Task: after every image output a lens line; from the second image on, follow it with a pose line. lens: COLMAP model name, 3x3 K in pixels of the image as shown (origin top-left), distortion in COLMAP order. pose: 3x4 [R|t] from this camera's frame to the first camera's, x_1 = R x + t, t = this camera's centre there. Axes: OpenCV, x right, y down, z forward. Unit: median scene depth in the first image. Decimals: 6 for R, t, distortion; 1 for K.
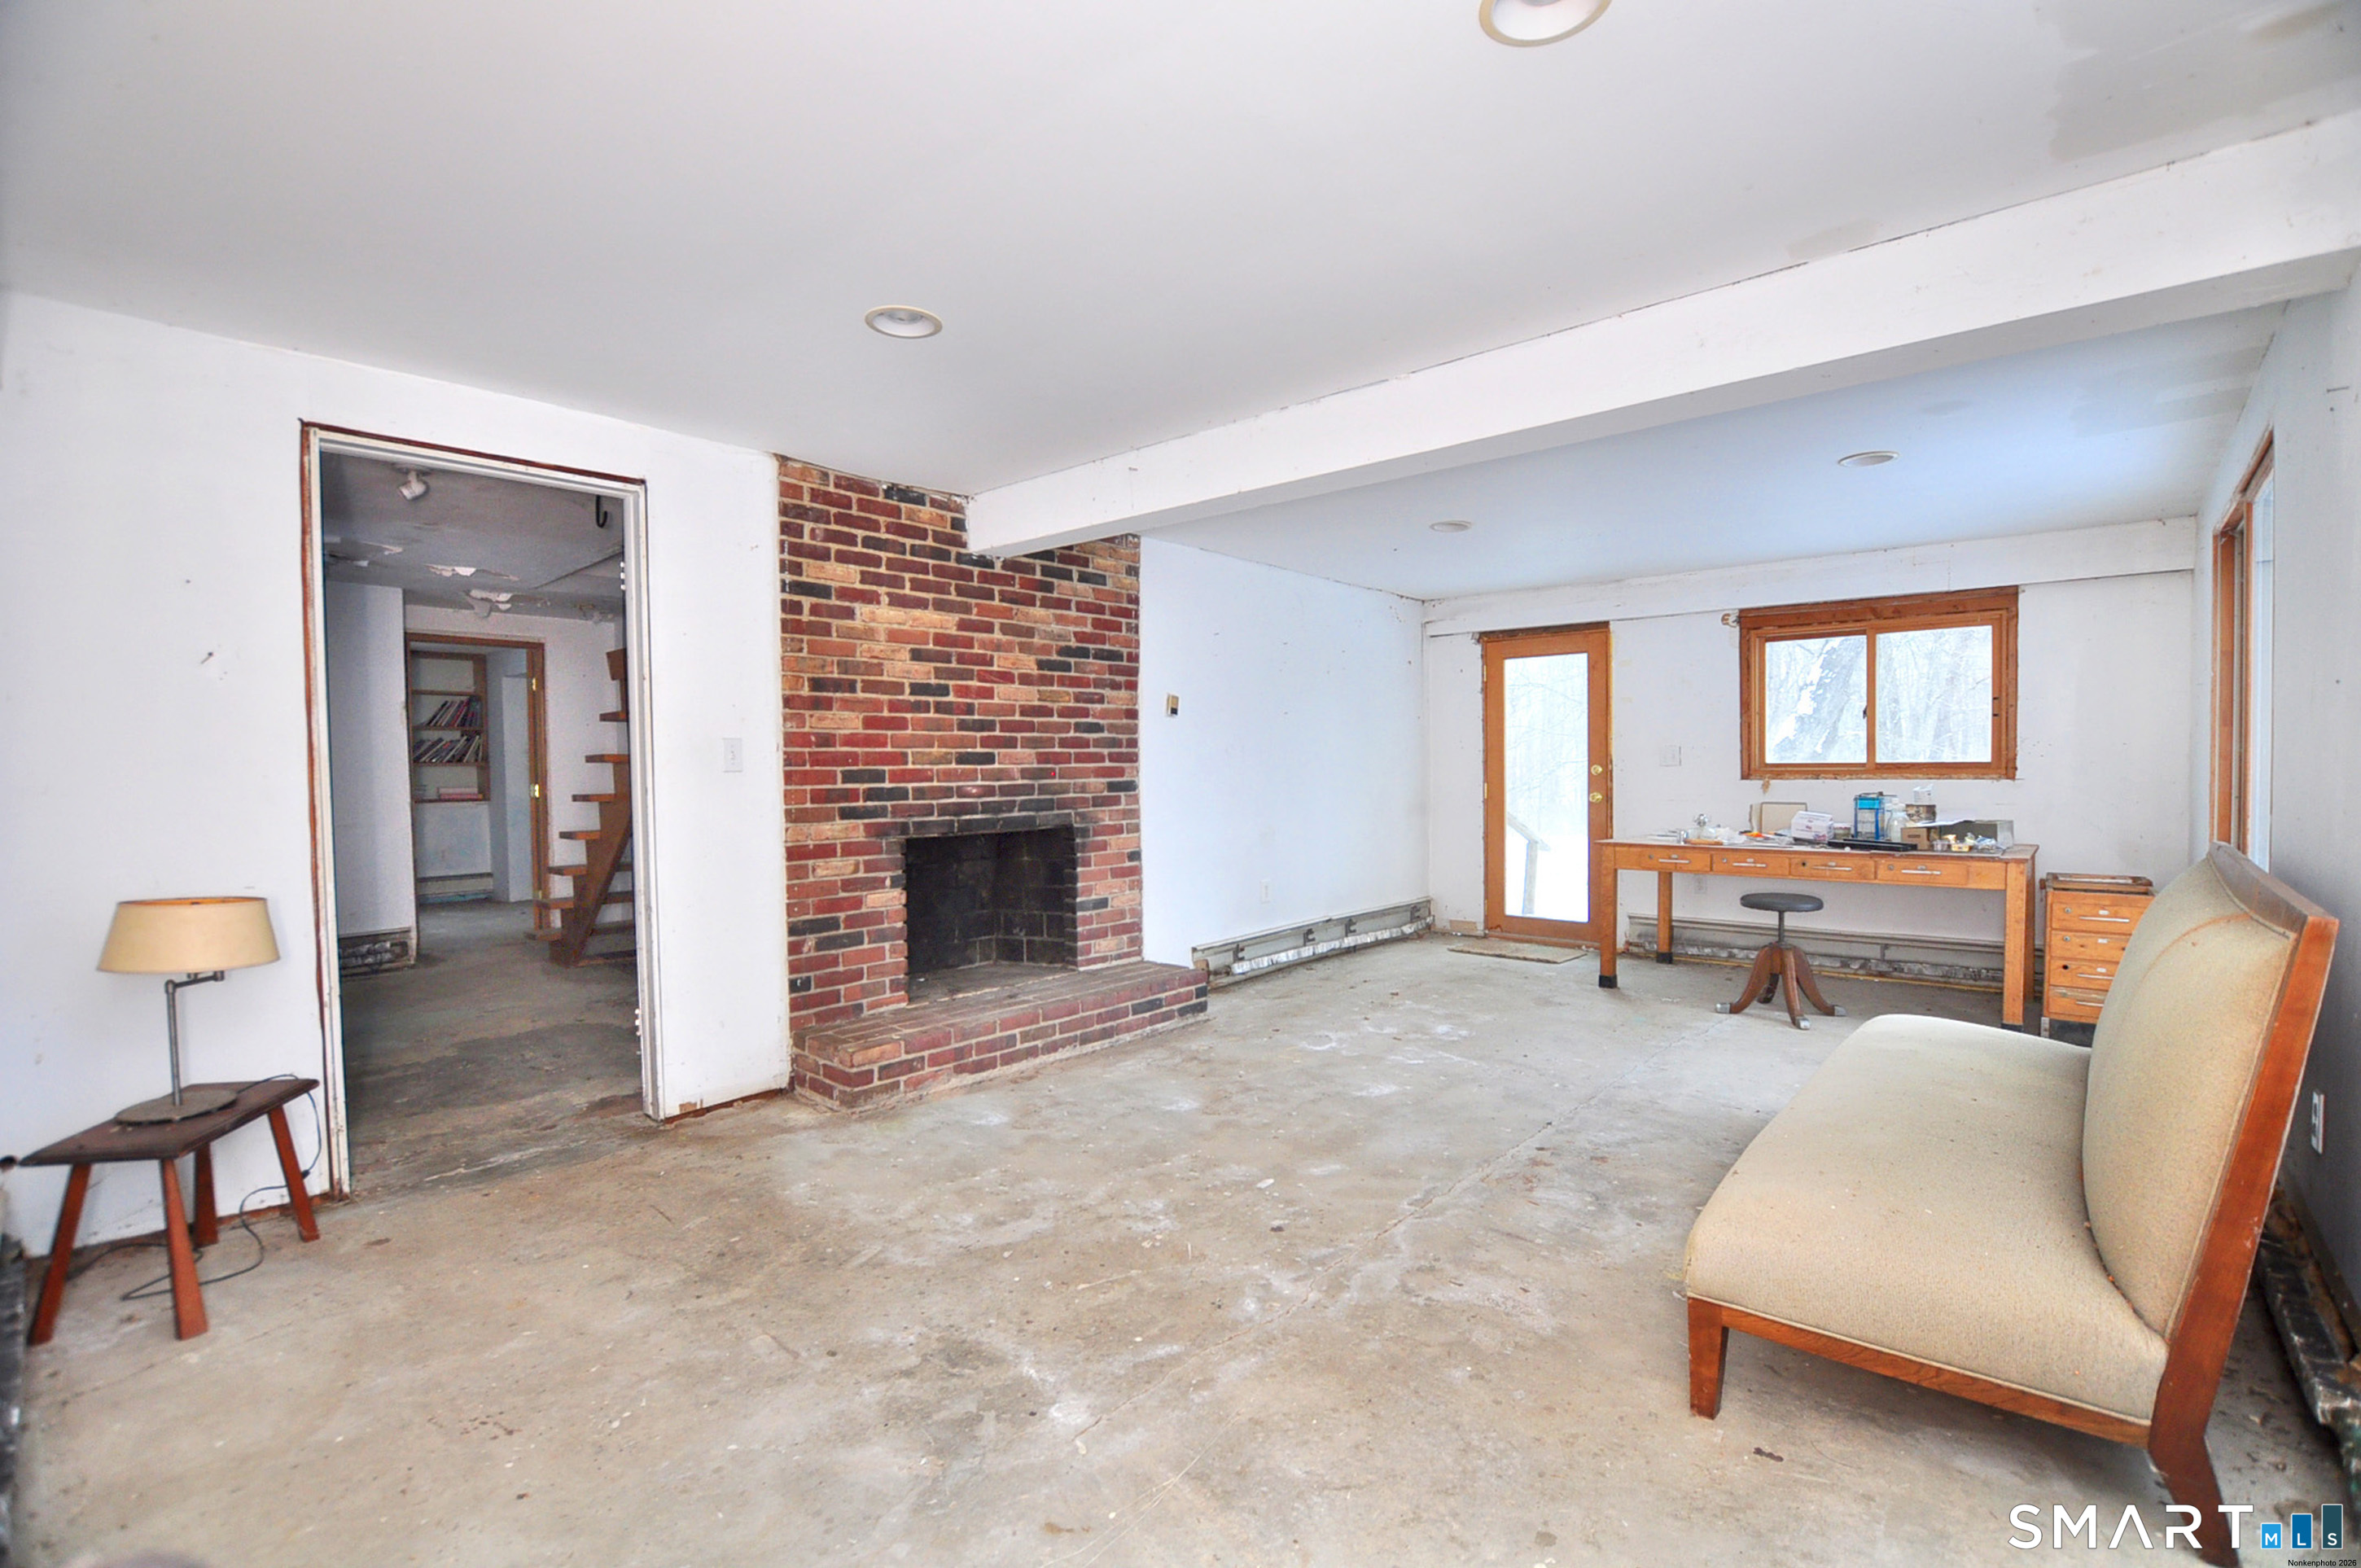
lens RADIAL K [[1018.2, 0, 1190.2], [0, 1018.2, 783.6], [0, 0, 1]] dist [-0.027986, 0.000128]
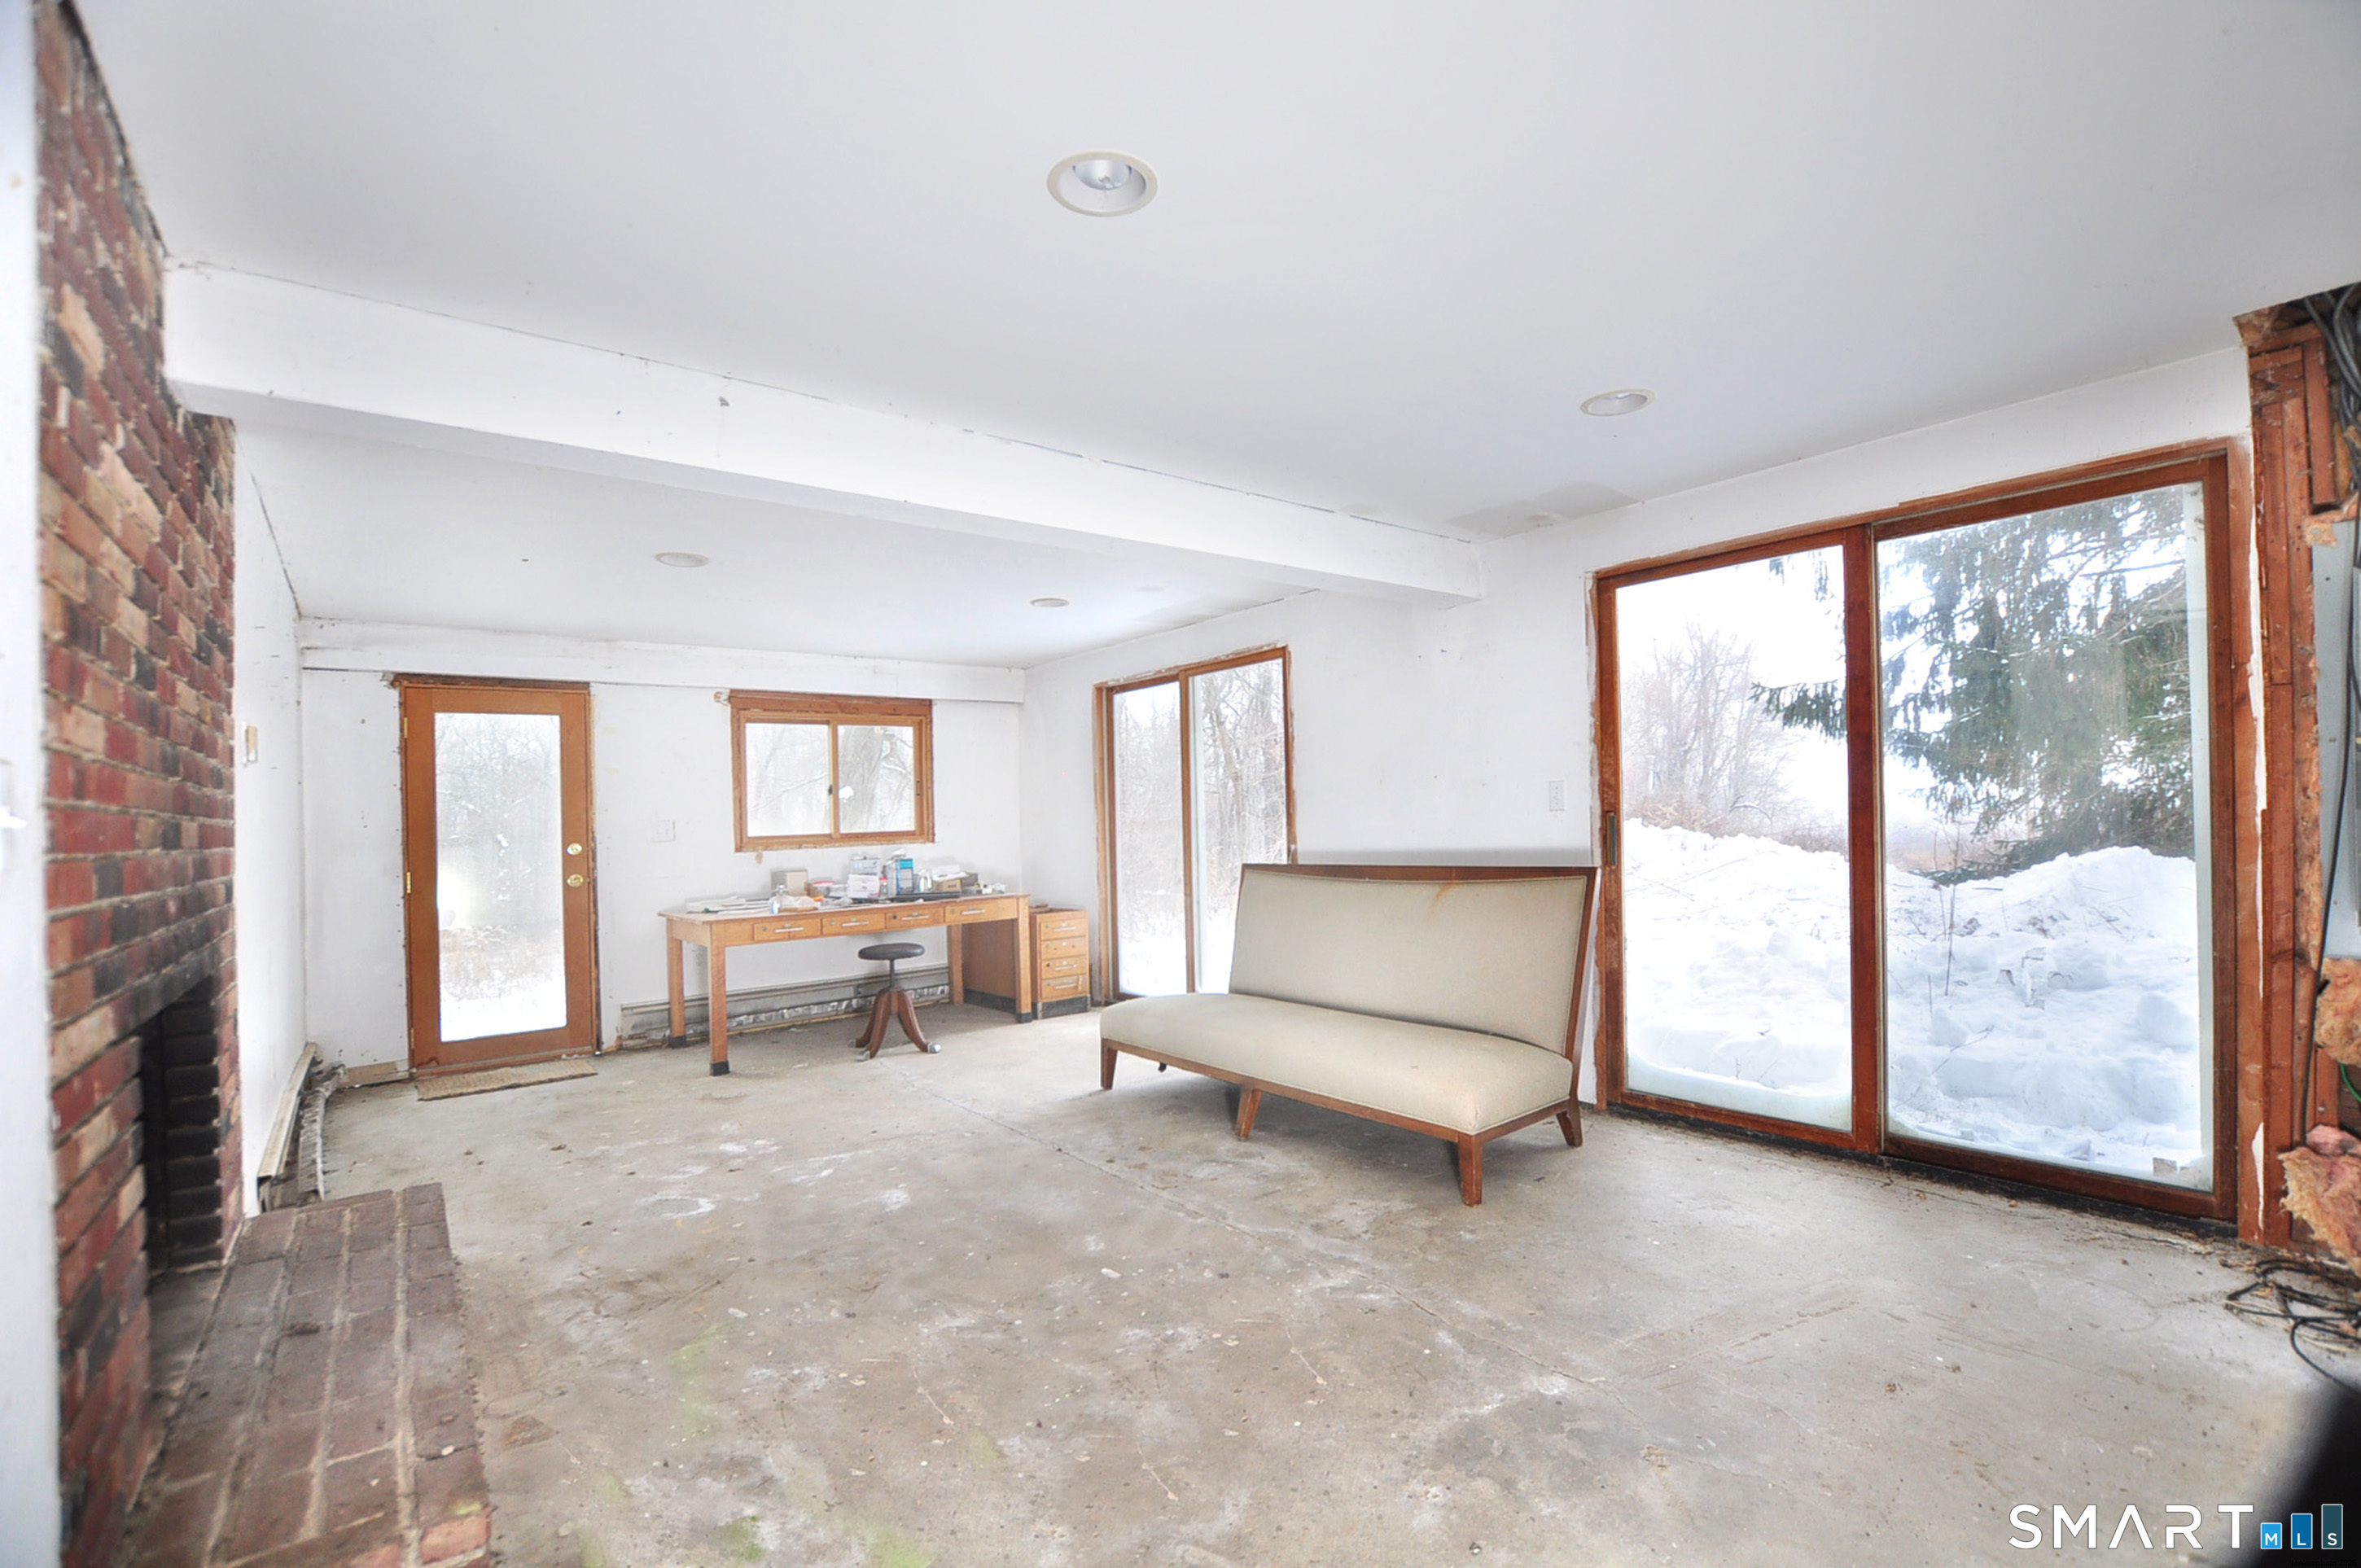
lens RADIAL K [[1018.2, 0, 1189.2], [0, 1018.2, 805.9], [0, 0, 1]] dist [-0.027986, 0.000128]
pose [[0.192011, 0.012204, 0.981317, -0.571020], [0.051564, 0.998416, -0.022506, -0.006466], [-0.980037, 0.054922, 0.191077, 0.502028]]
